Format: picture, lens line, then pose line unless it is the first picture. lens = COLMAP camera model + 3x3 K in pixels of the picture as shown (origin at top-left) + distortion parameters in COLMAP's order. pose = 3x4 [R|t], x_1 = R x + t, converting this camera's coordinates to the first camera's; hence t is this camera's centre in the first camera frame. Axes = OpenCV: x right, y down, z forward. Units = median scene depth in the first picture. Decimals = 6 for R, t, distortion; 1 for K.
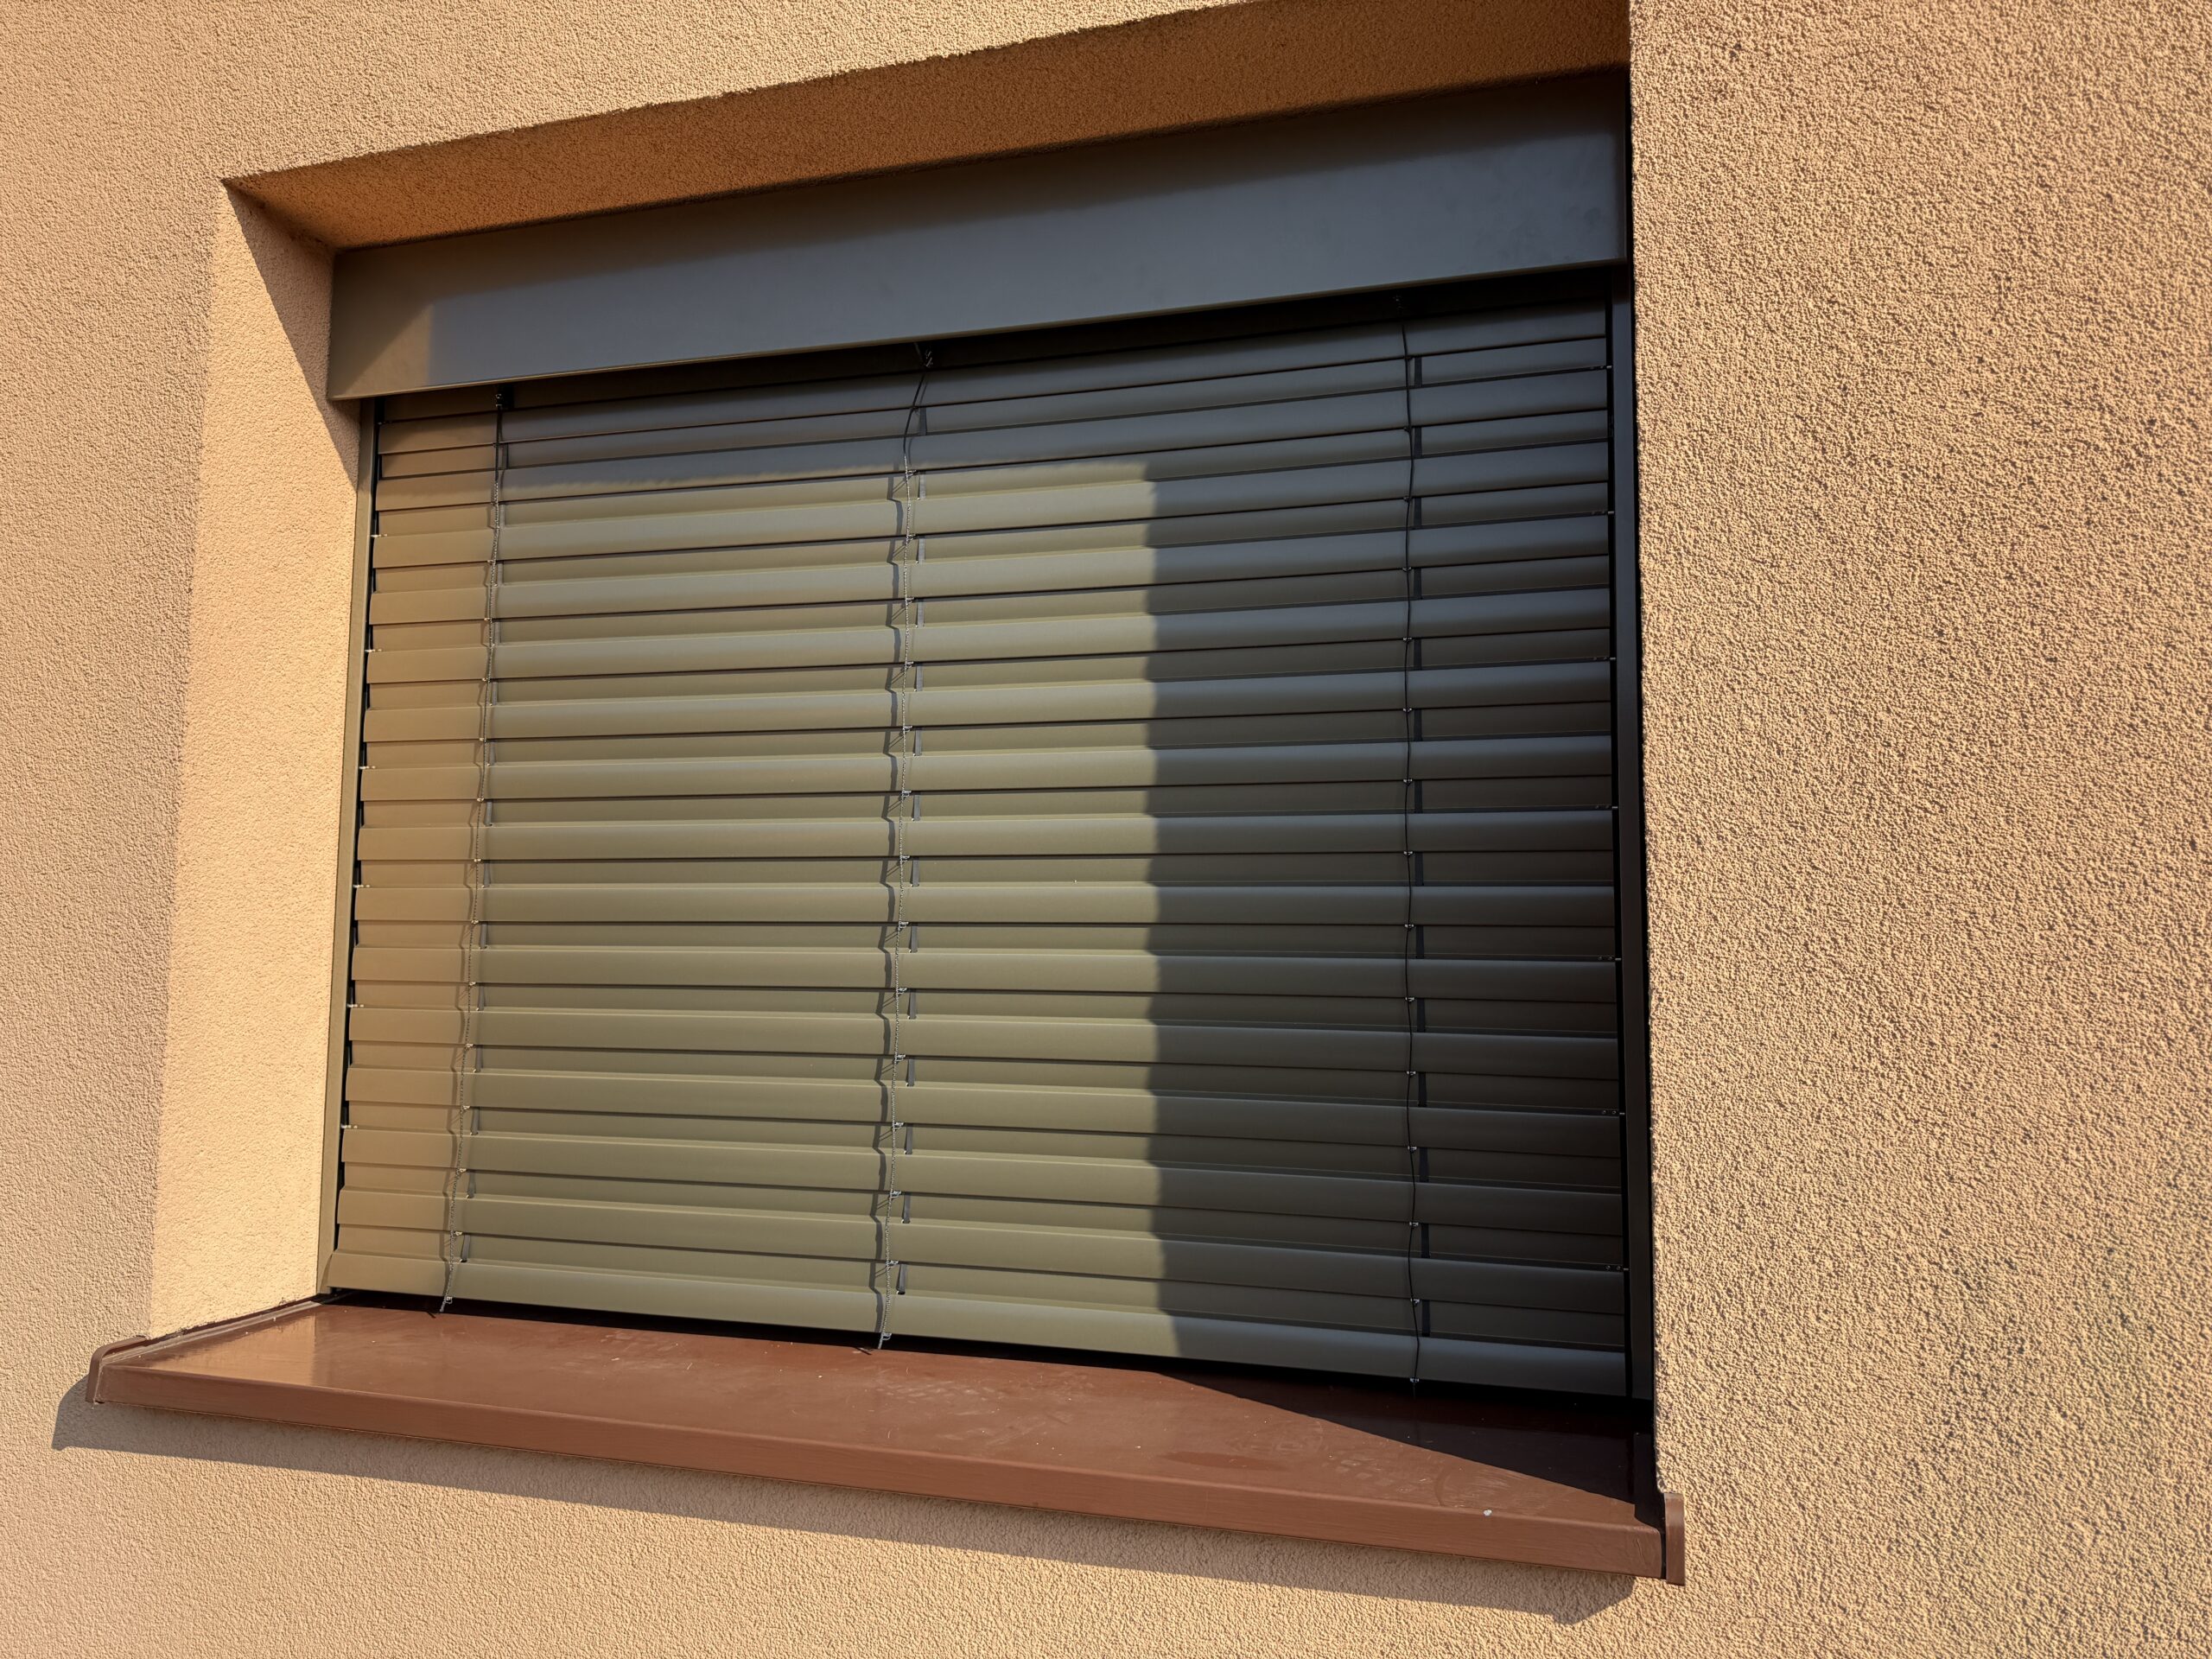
lens RADIAL K [[1574.2, 0, 1101.3], [0, 1574.2, 818.8], [0, 0, 1]] dist [0.008526, -0.011760]
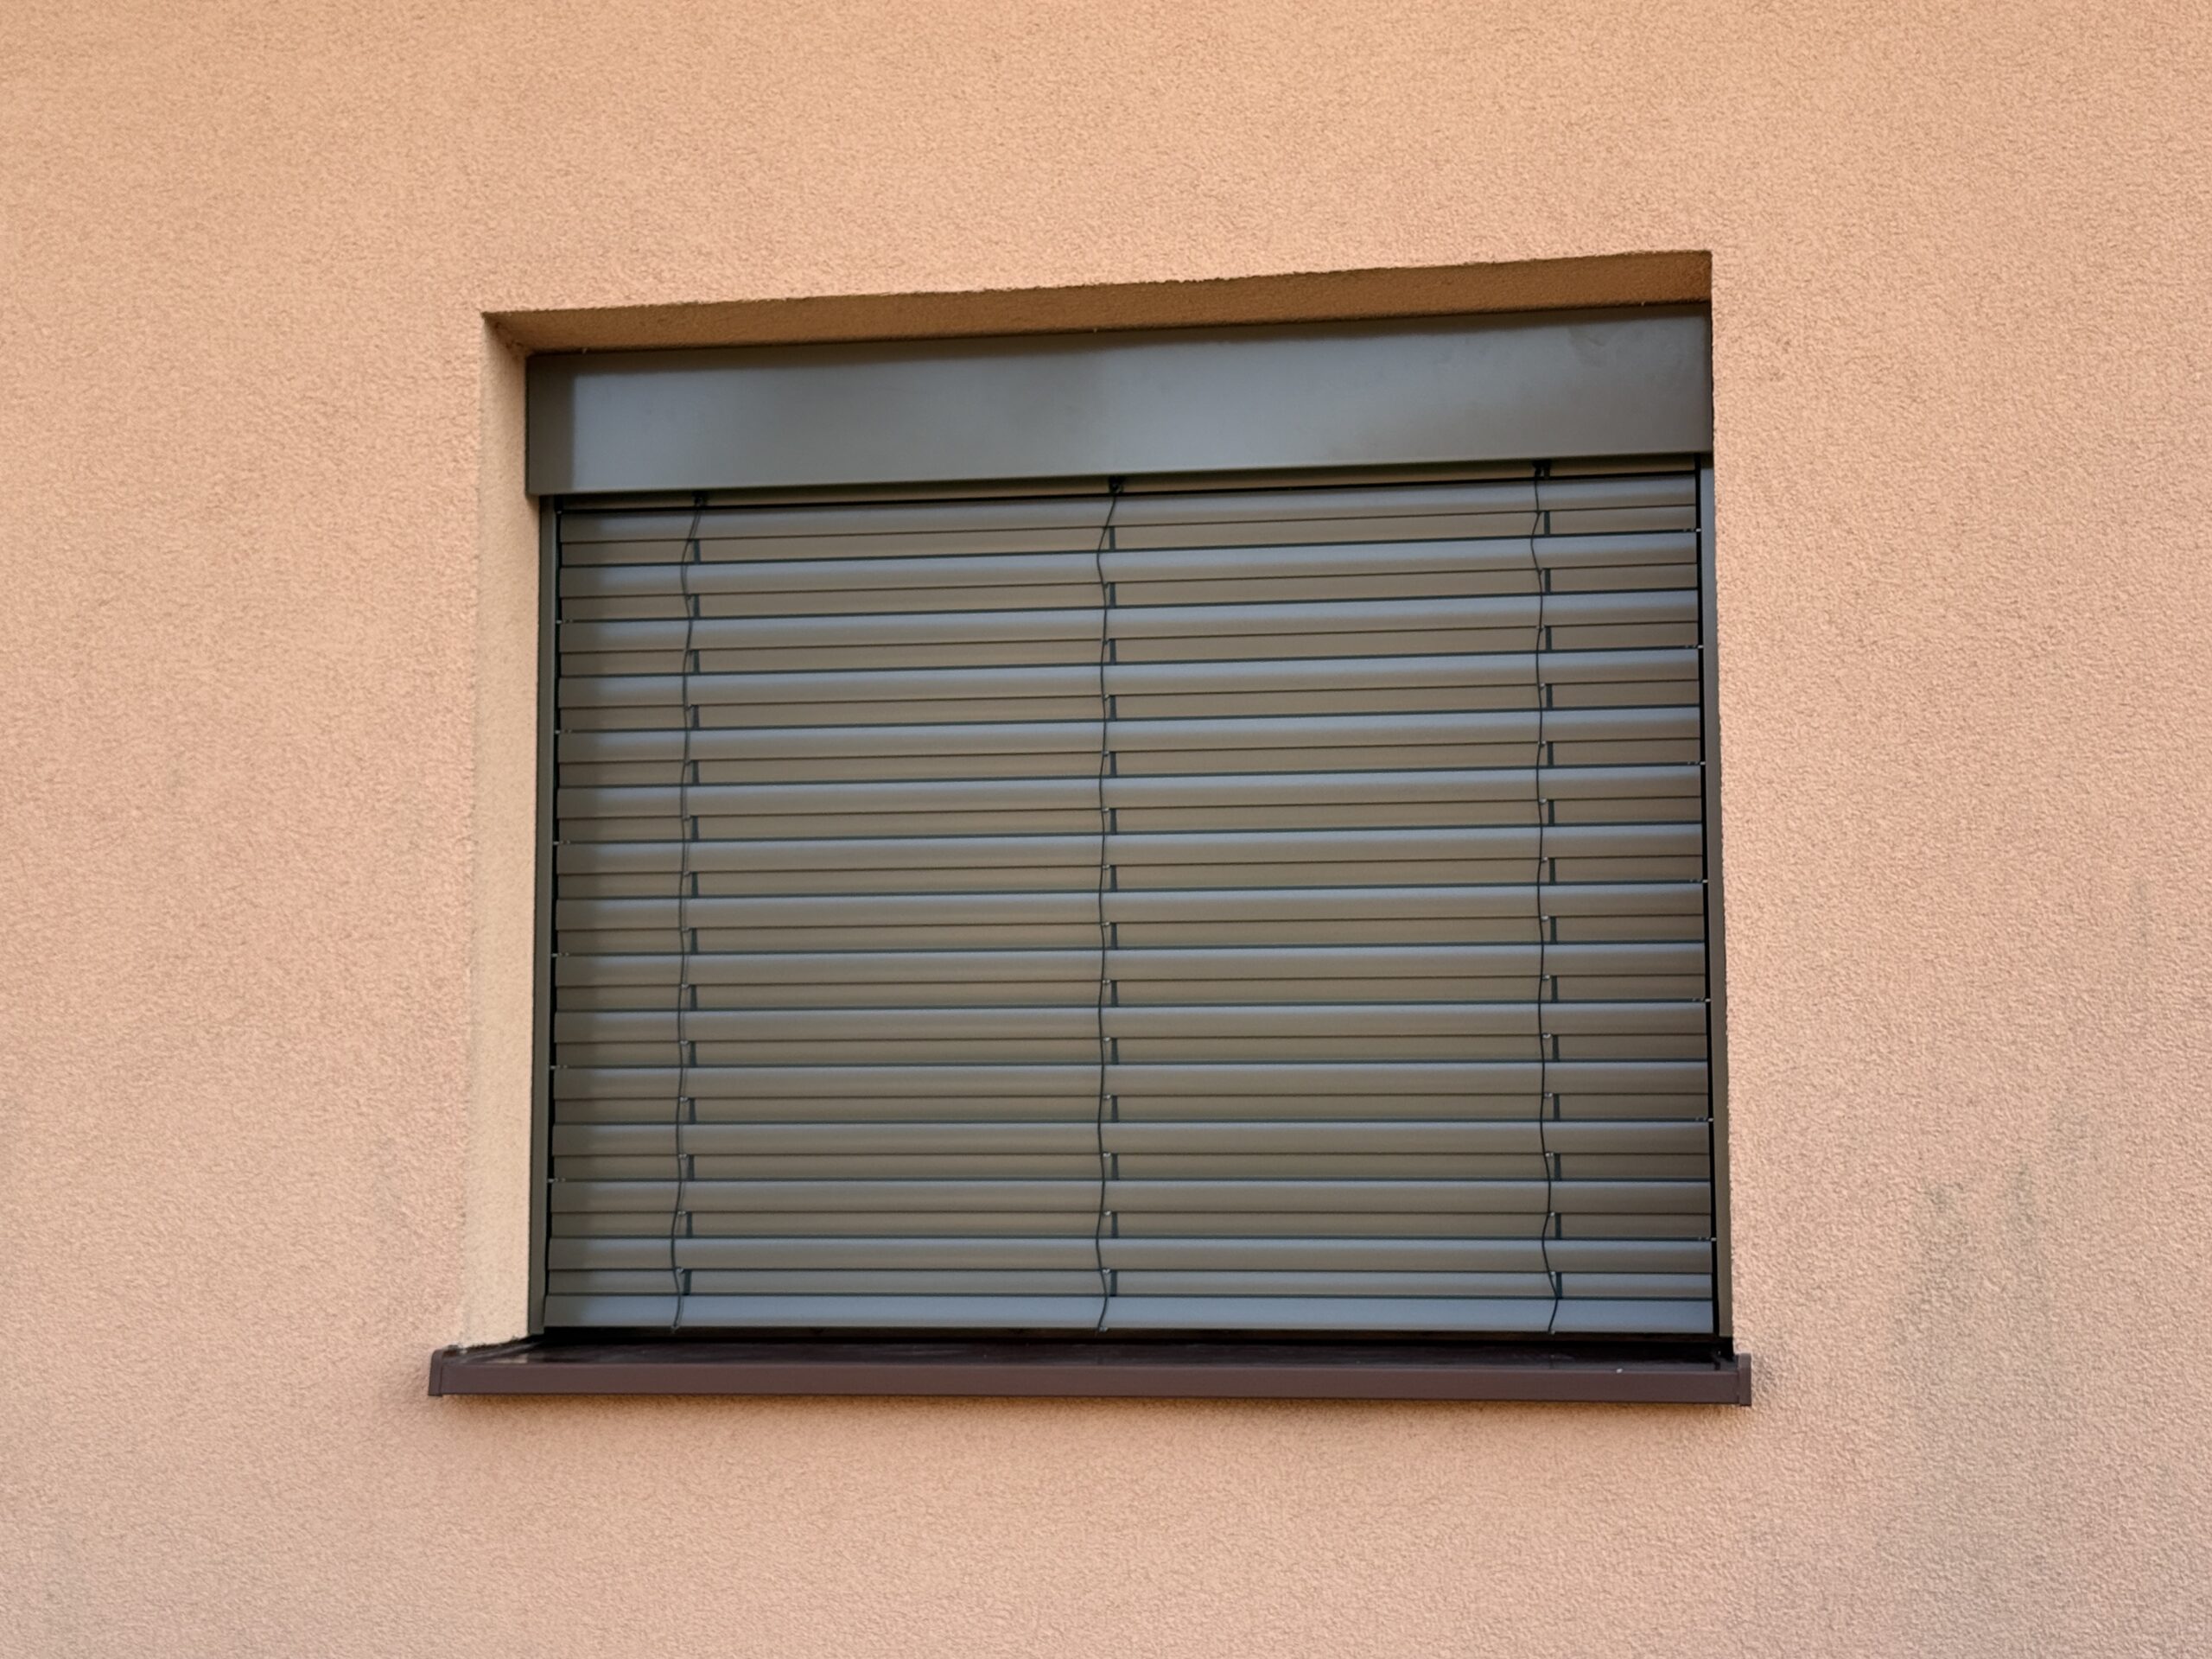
lens RADIAL K [[3197.7, 0, 1102.8], [0, 3197.7, 824.5], [0, 0, 1]] dist [0.131561, 0.000000]
pose [[0.992324, 0.000092, 0.123665, -0.559619], [0.001465, 0.999921, -0.012500, -0.024400], [-0.123657, 0.012586, 0.992245, -1.779465]]
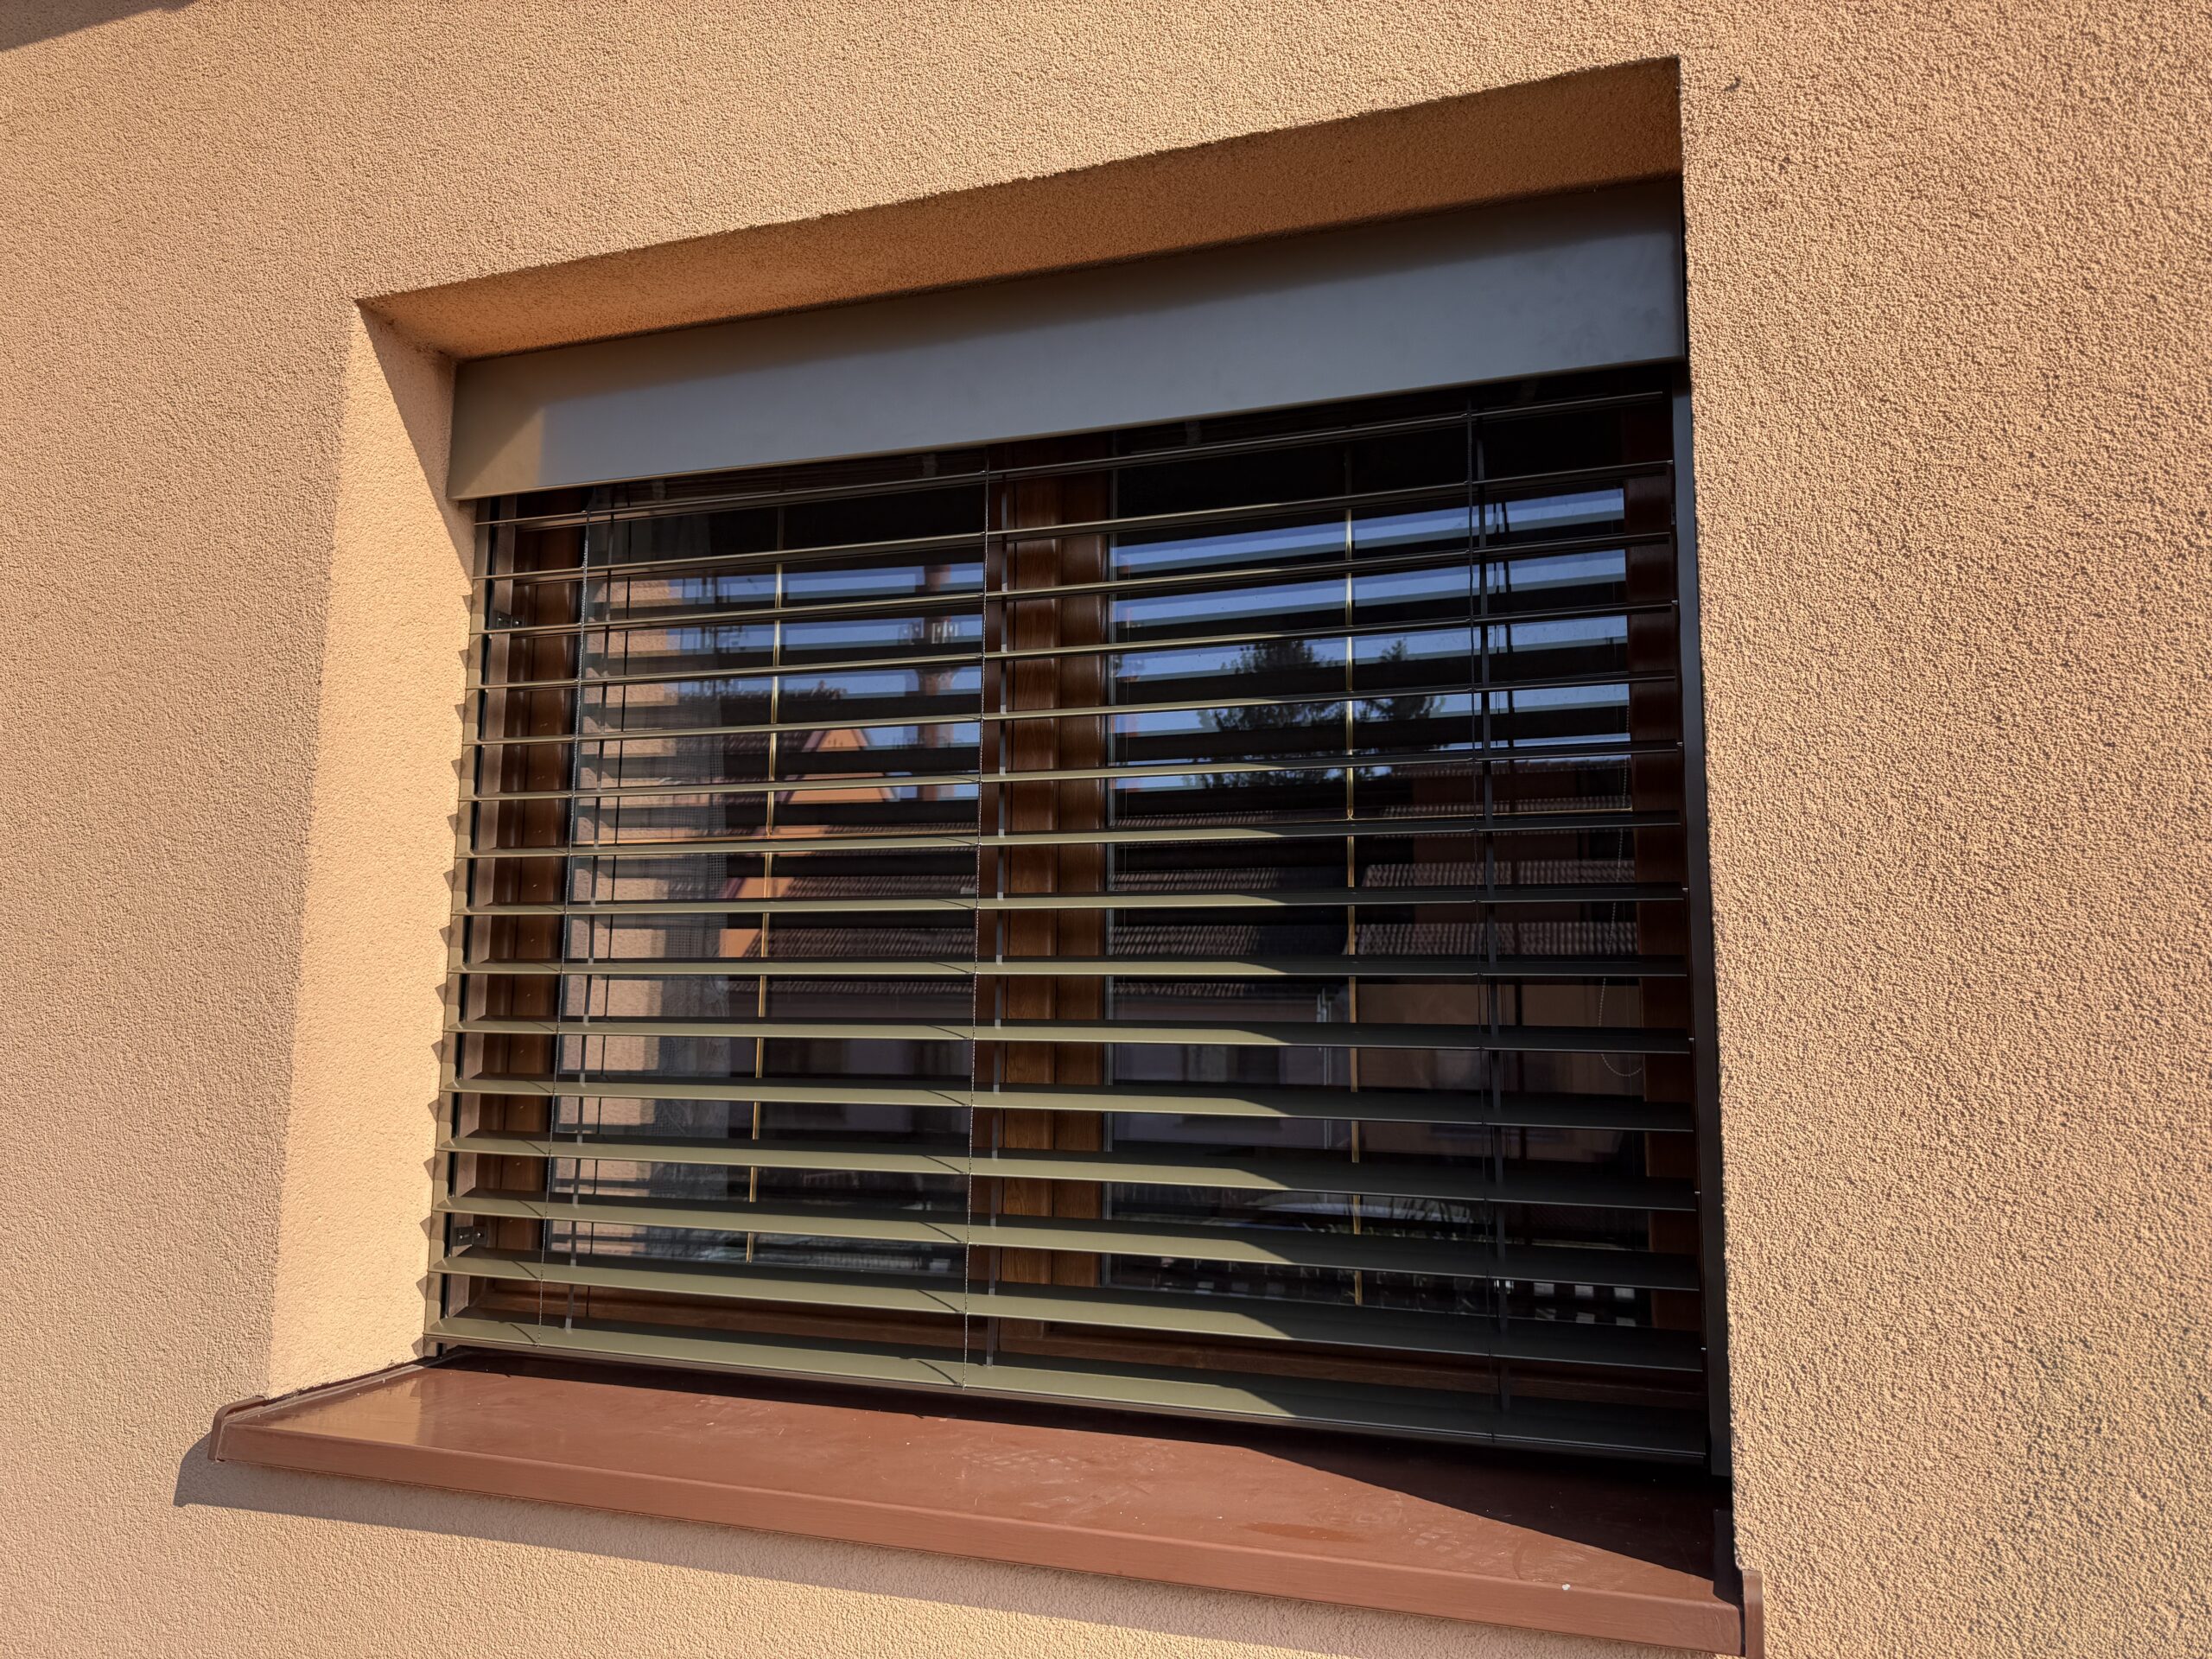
lens RADIAL K [[1574.2, 0, 1111.6], [0, 1574.2, 811.4], [0, 0, 1]] dist [0.008526, -0.011760]
pose [[0.999082, -0.004679, -0.042590, -0.001076], [0.002756, 0.998978, -0.045107, -0.012138], [0.042758, 0.044948, 0.998074, -0.043218]]
